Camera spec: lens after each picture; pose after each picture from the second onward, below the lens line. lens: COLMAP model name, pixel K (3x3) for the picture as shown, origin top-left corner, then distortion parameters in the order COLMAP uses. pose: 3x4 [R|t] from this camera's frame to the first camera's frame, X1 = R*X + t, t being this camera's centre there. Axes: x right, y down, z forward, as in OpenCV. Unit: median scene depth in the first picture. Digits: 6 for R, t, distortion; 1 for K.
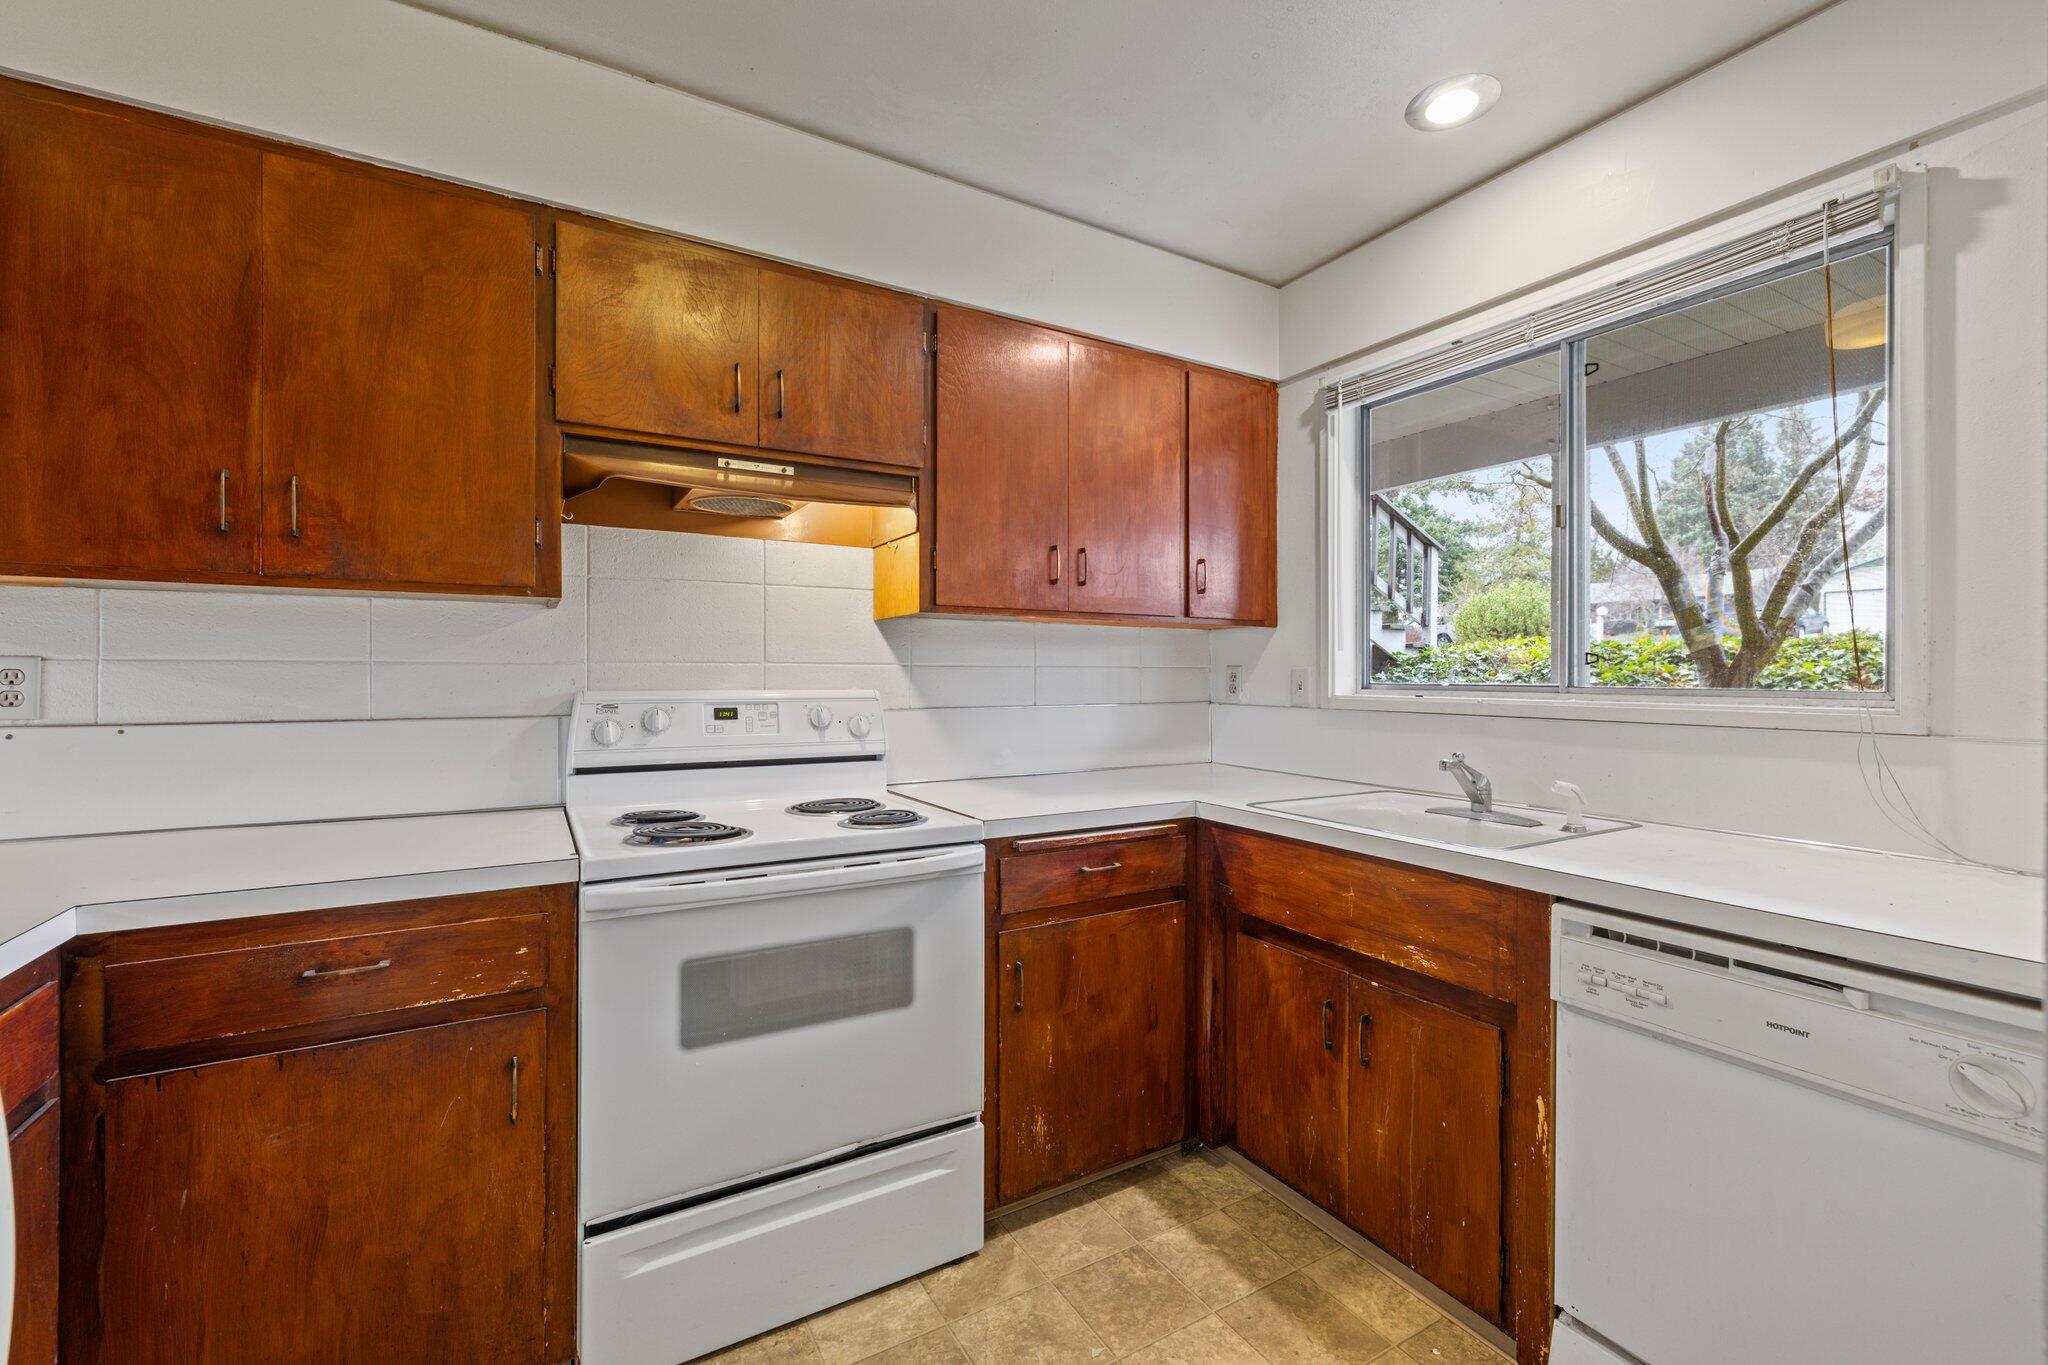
lens RADIAL K [[853.2, 0, 1023.5], [0, 853.2, 676.0], [0, 0, 1]] dist [-0.000702, -0.000172]
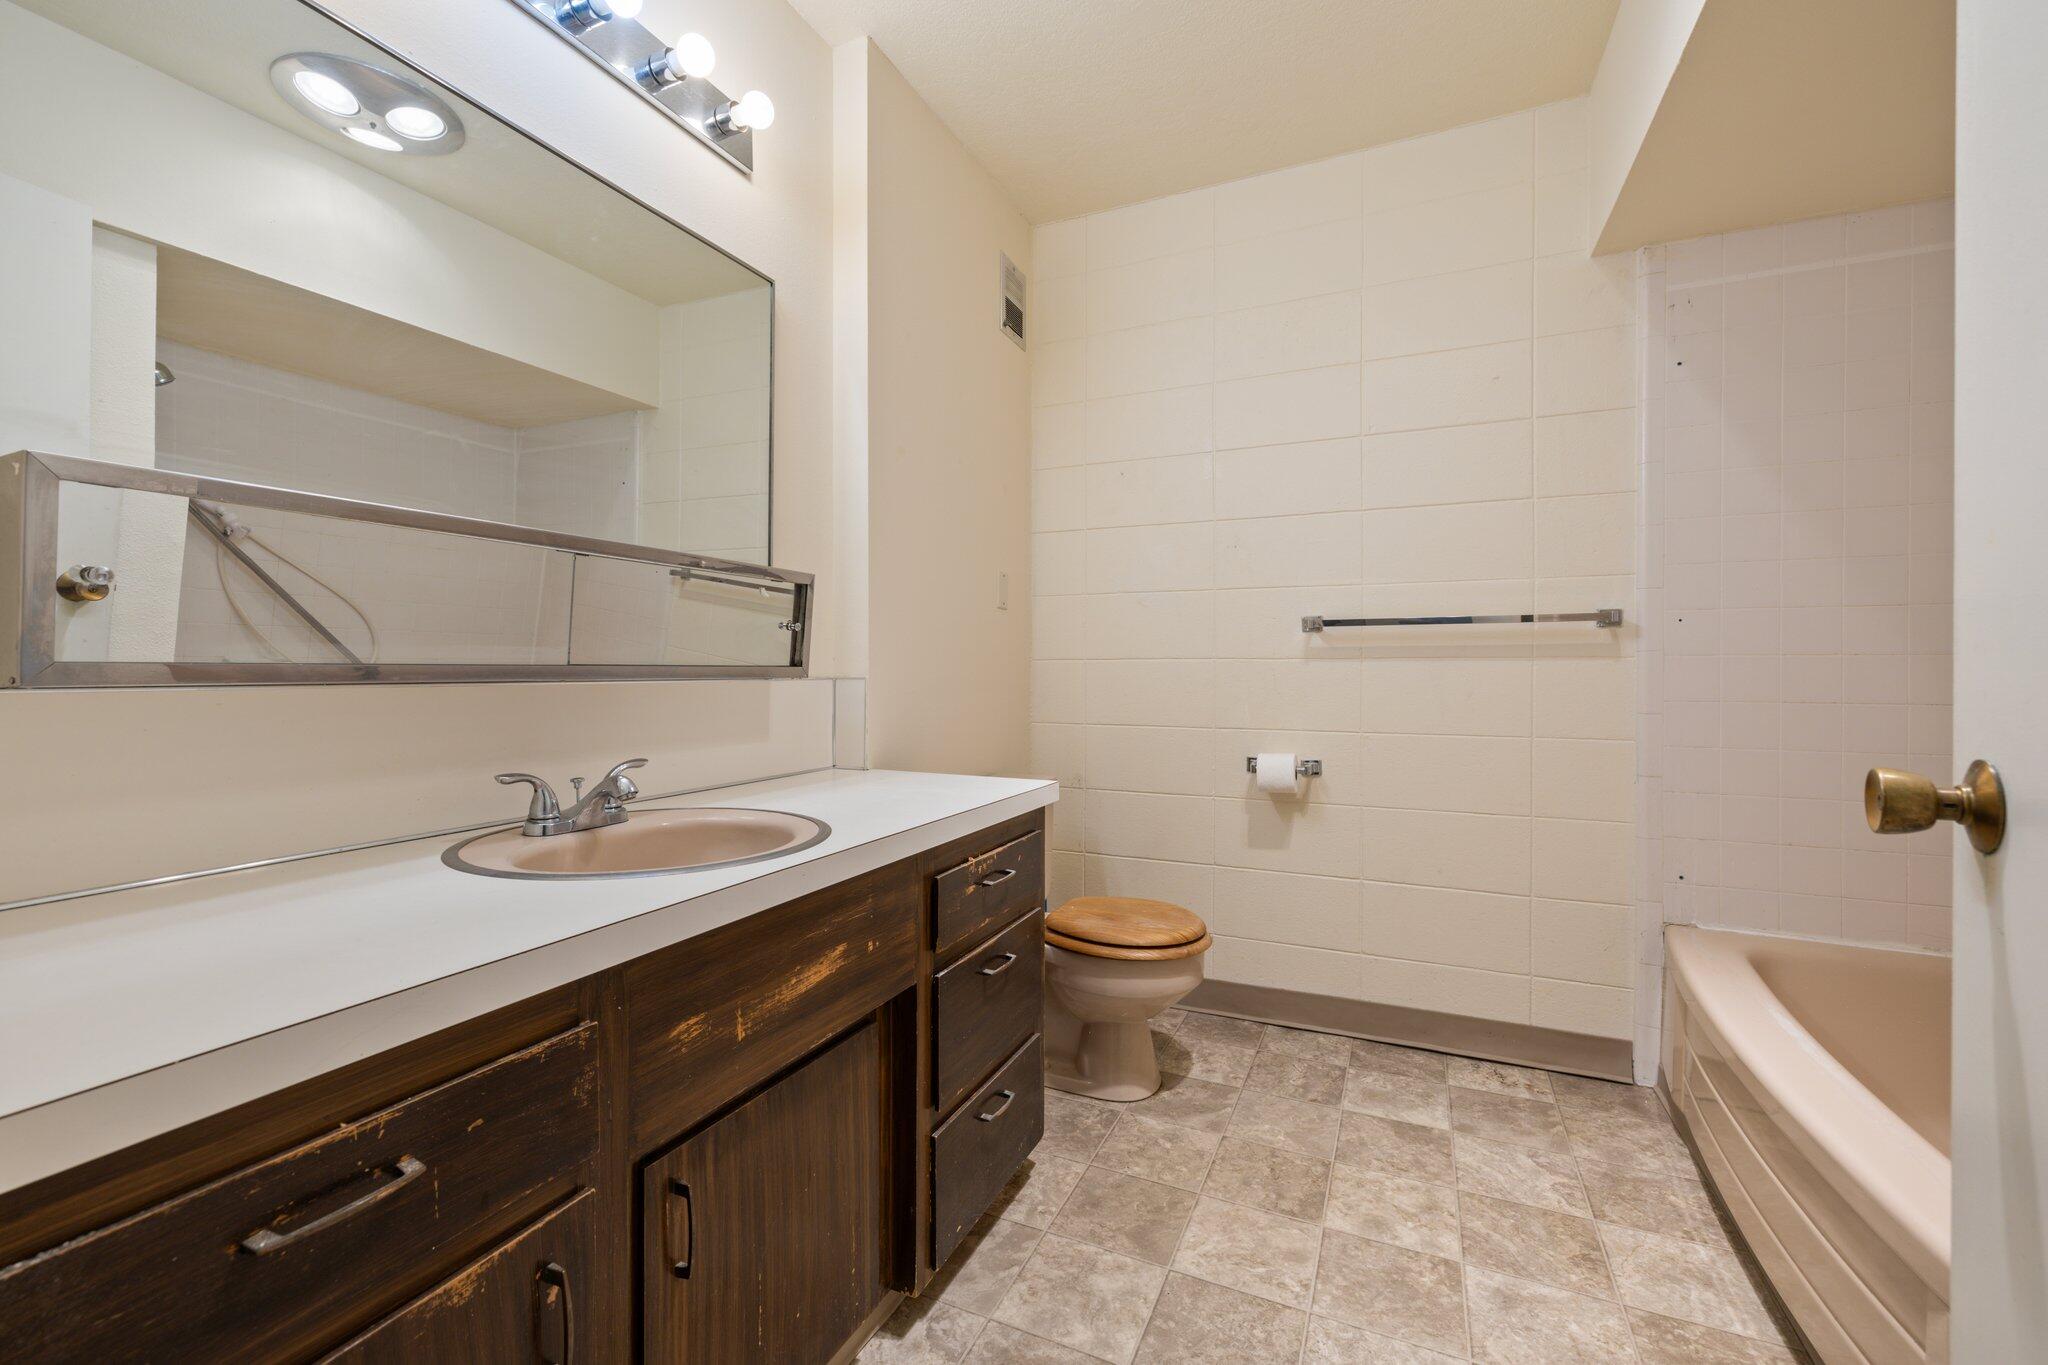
lens RADIAL K [[853.2, 0, 1013.3], [0, 853.2, 668.4], [0, 0, 1]] dist [-0.000702, -0.000172]
pose [[0.570653, 0.000359, -0.821191, 0.295796], [0.004754, 0.999982, 0.003740, 0.098102], [0.821177, -0.006038, 0.570641, -0.100685]]
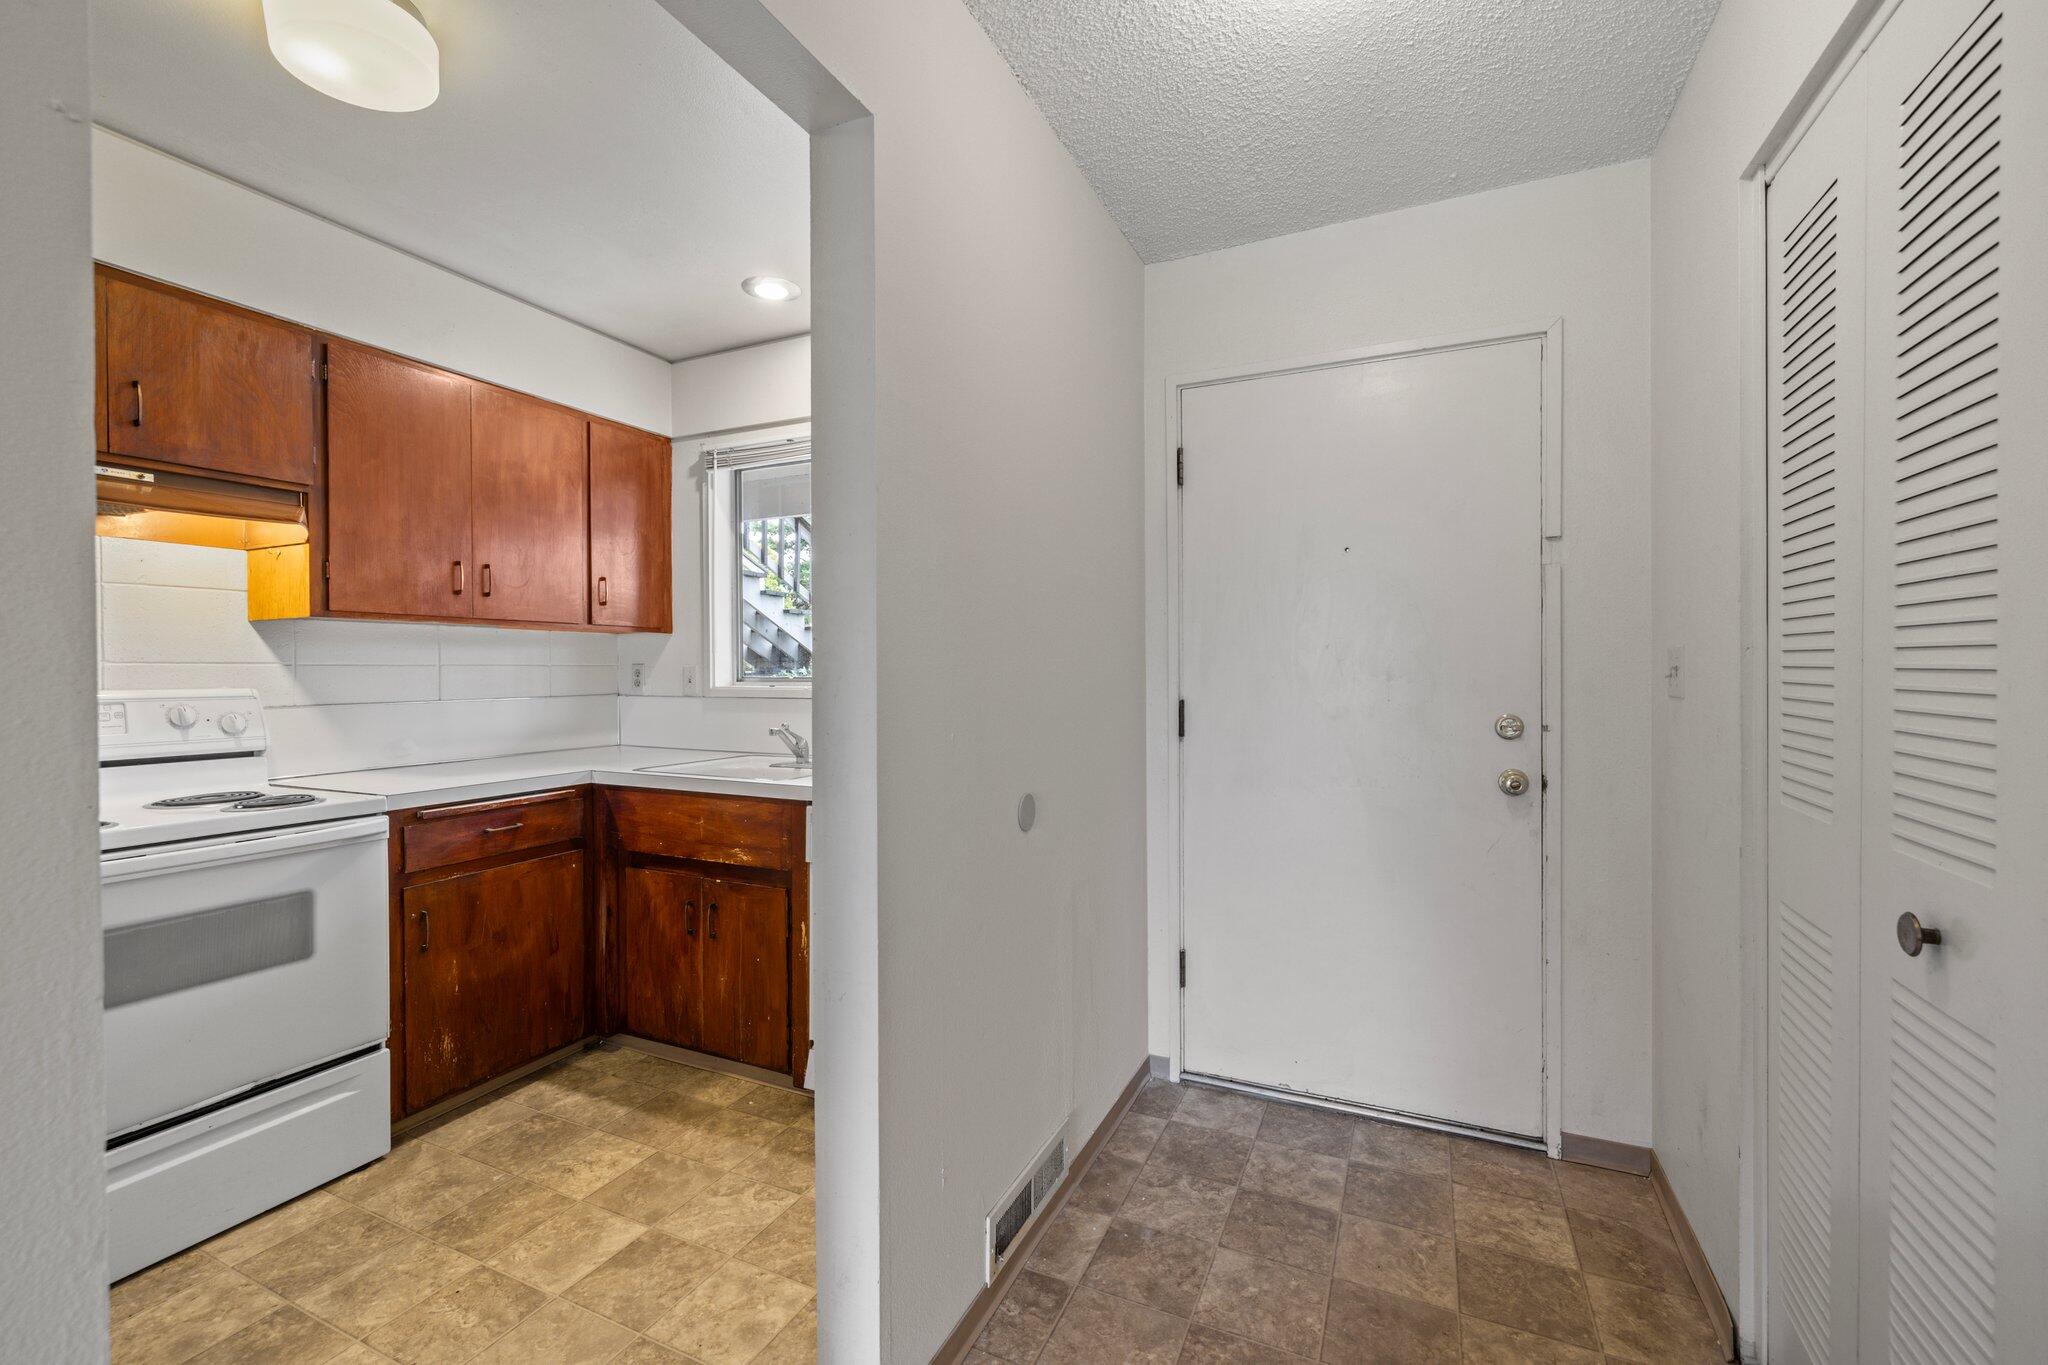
lens RADIAL K [[853.2, 0, 1021.9], [0, 853.2, 675.7], [0, 0, 1]] dist [-0.000702, -0.000172]
pose [[0.821867, -0.009139, 0.569606, 0.005724], [0.005885, 0.999954, 0.007554, -0.001899], [-0.569649, -0.002856, 0.821883, -0.478308]]
